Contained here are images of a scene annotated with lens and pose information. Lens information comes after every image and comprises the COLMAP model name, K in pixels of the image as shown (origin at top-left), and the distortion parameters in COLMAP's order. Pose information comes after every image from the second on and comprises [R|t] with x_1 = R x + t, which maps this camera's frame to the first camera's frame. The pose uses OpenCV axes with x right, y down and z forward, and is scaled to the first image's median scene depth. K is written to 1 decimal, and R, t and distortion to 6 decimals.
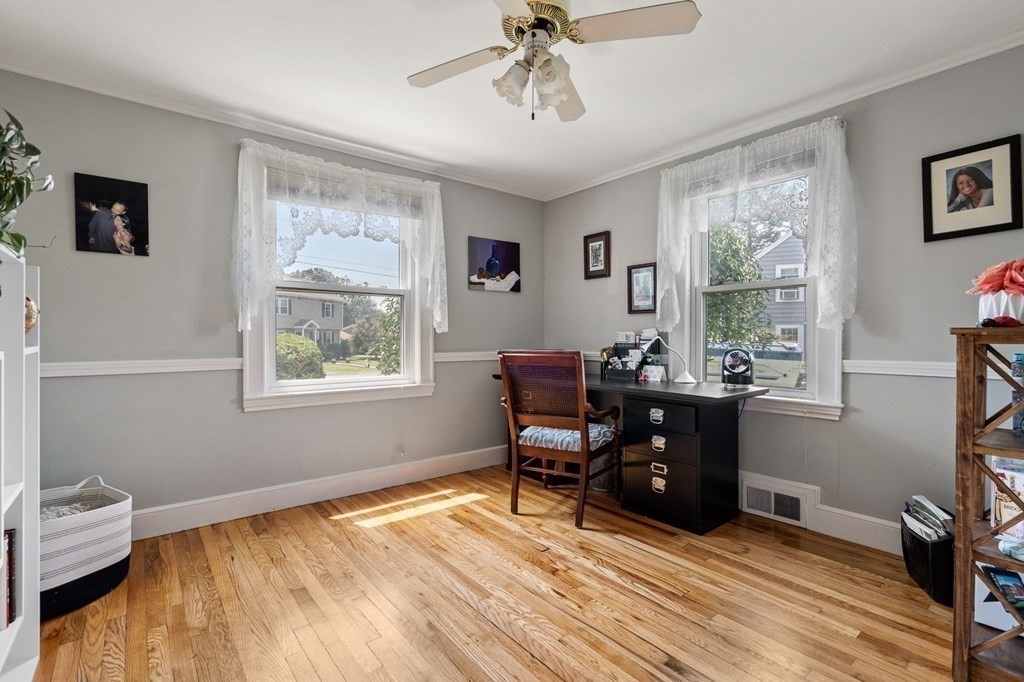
lens RADIAL K [[472.9, 0, 510.4], [0, 472.9, 340.6], [0, 0, 1]] dist [-0.005003, 0.000540]
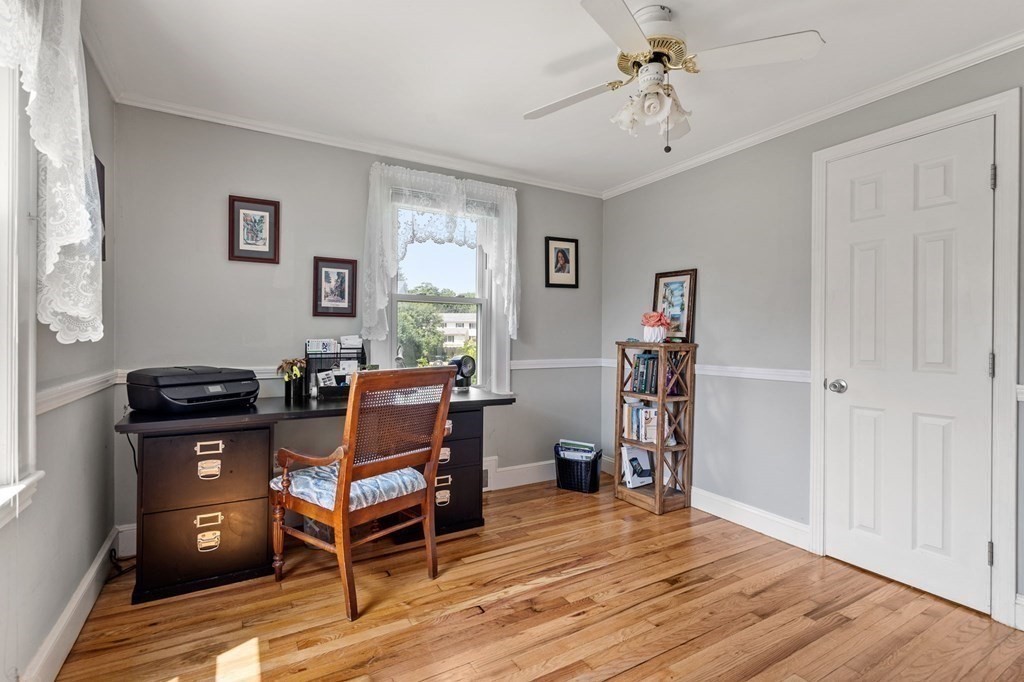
lens RADIAL K [[472.9, 0, 509.3], [0, 472.9, 339.4], [0, 0, 1]] dist [-0.005003, 0.000540]
pose [[0.143766, -0.001846, 0.989610, -0.713135], [0.002004, 0.999997, 0.001574, -0.026111], [-0.989610, 0.001757, 0.143769, 0.812805]]
